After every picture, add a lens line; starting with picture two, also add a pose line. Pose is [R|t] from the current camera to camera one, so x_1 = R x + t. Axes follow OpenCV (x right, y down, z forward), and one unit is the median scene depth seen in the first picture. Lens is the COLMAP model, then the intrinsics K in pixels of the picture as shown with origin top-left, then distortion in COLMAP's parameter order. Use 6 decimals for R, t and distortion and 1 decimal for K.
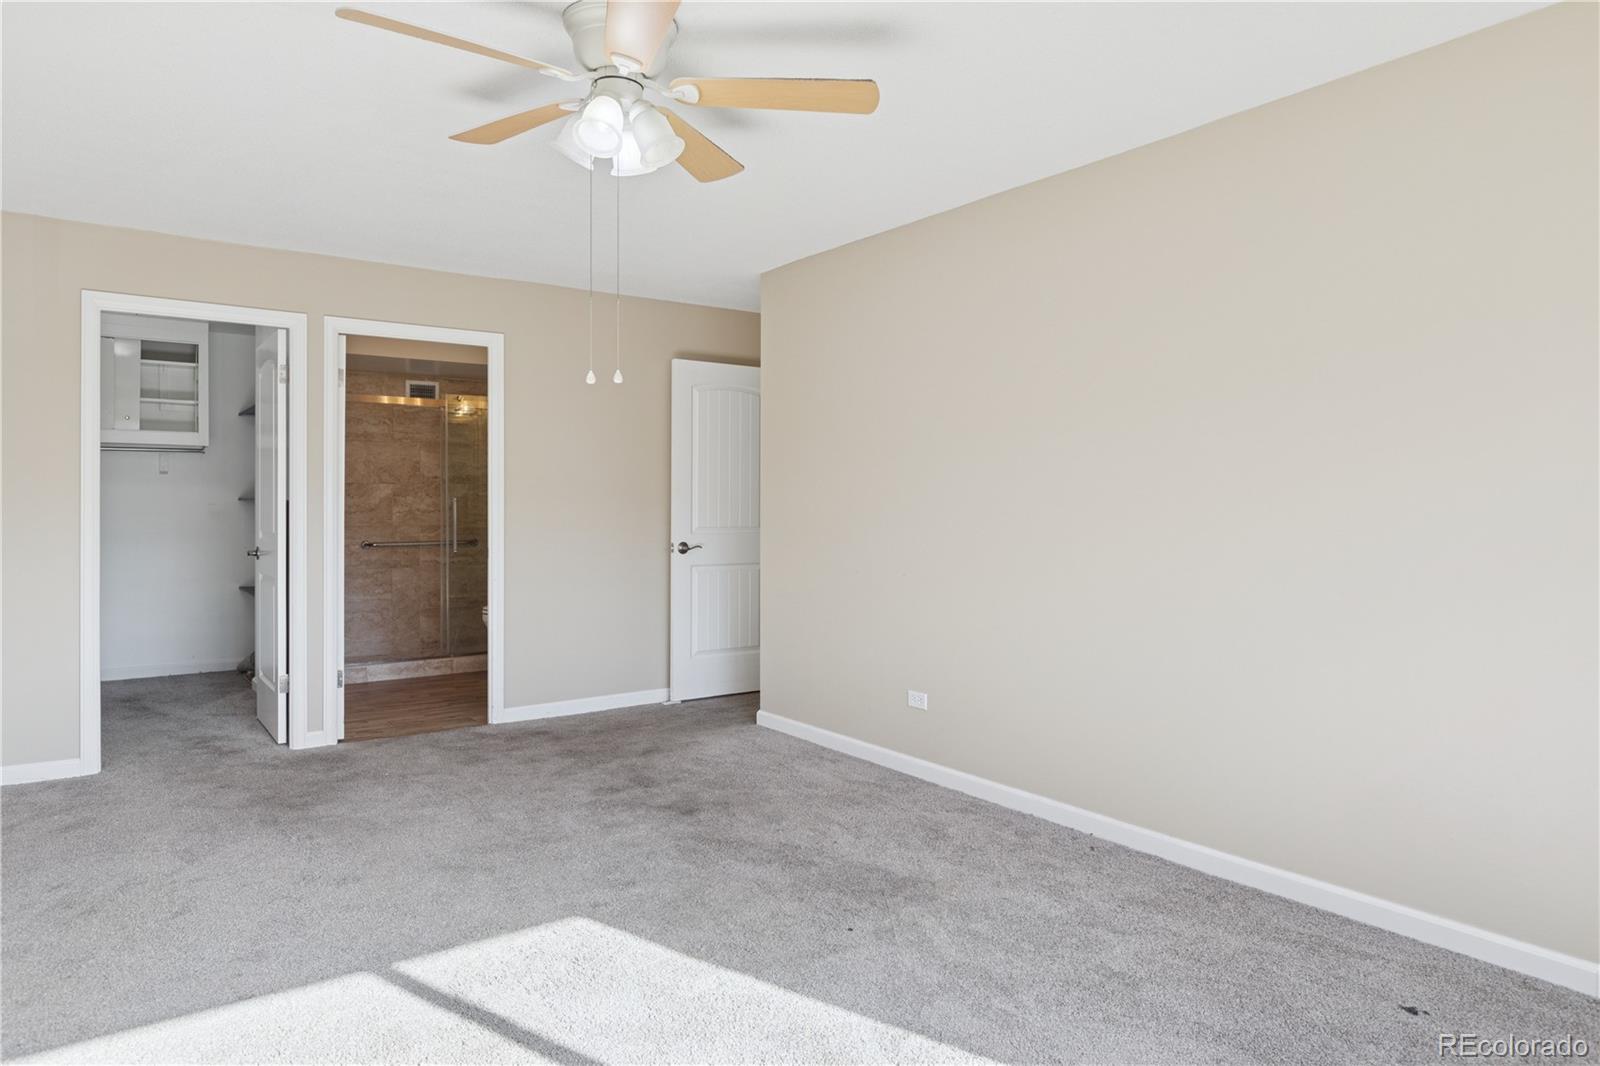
lens RADIAL K [[985.1, 0, 804.8], [0, 985.1, 514.6], [0, 0, 1]] dist [0.003120, 0.001651]
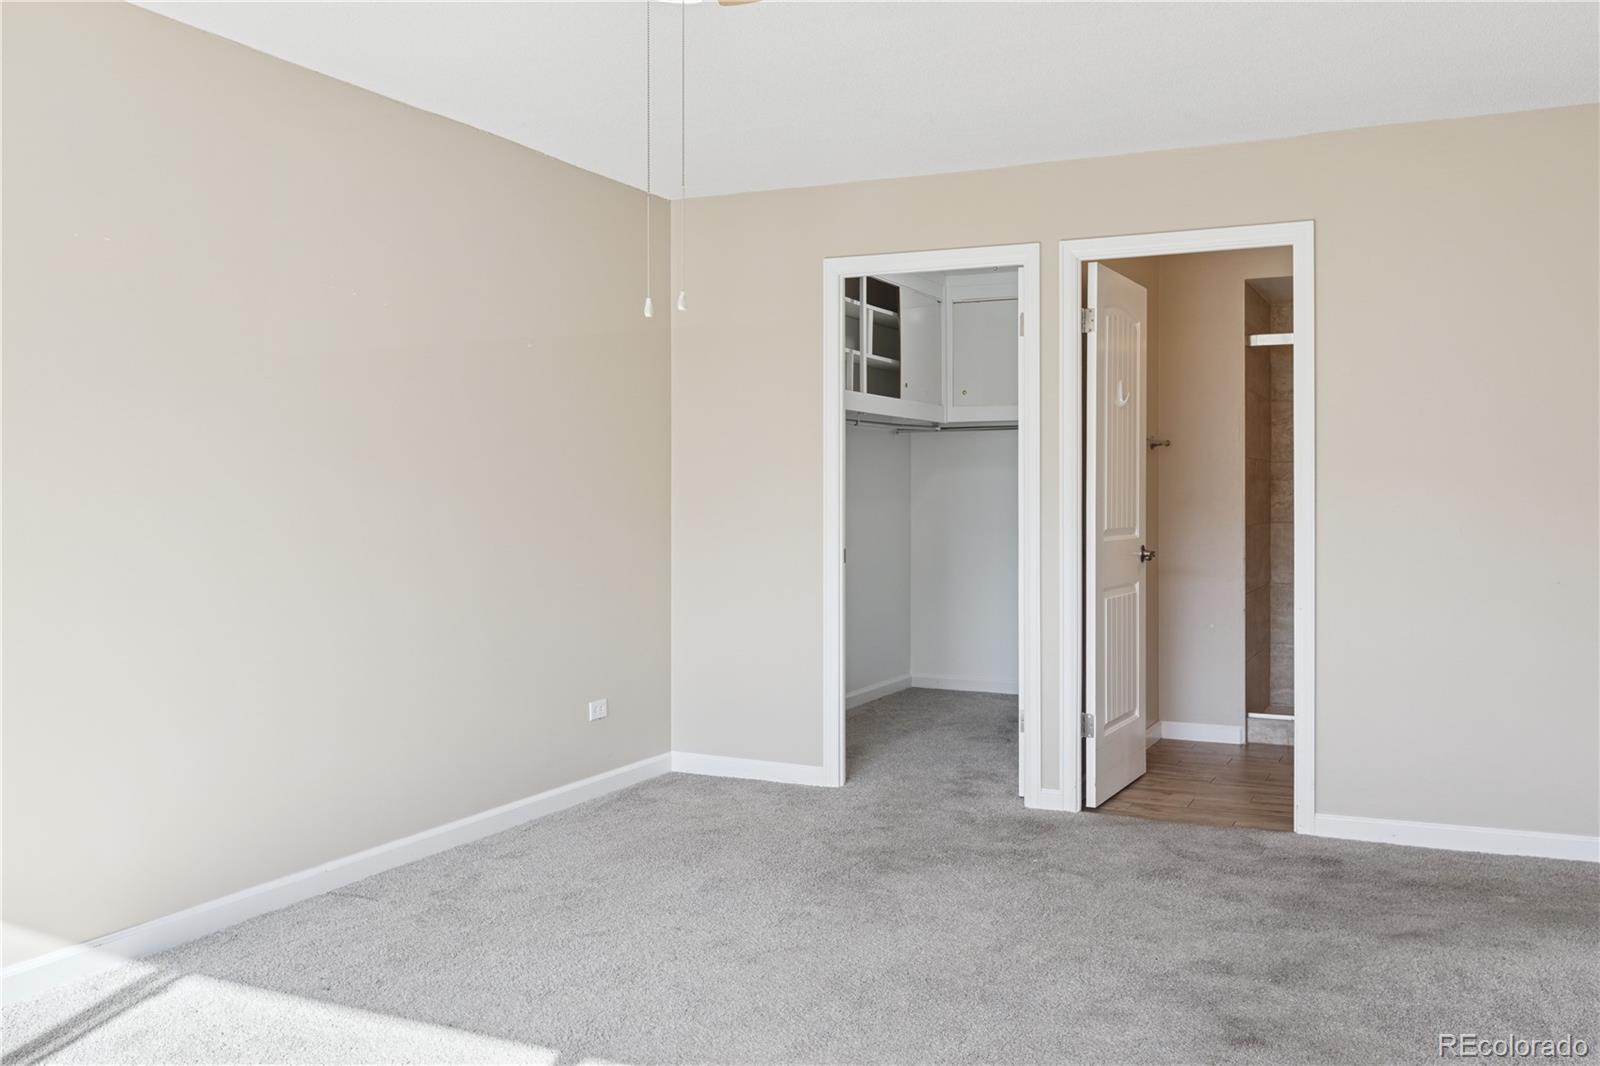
lens RADIAL K [[1385.6, 0, 800.0], [0, 1385.6, 533.0], [0, 0, 1]] dist [0.004264, 0.001741]
pose [[0.495284, 0.024336, -0.868390, 0.344105], [-0.007679, 0.999691, 0.023636, -0.002669], [0.868697, -0.005038, 0.495318, 0.309120]]
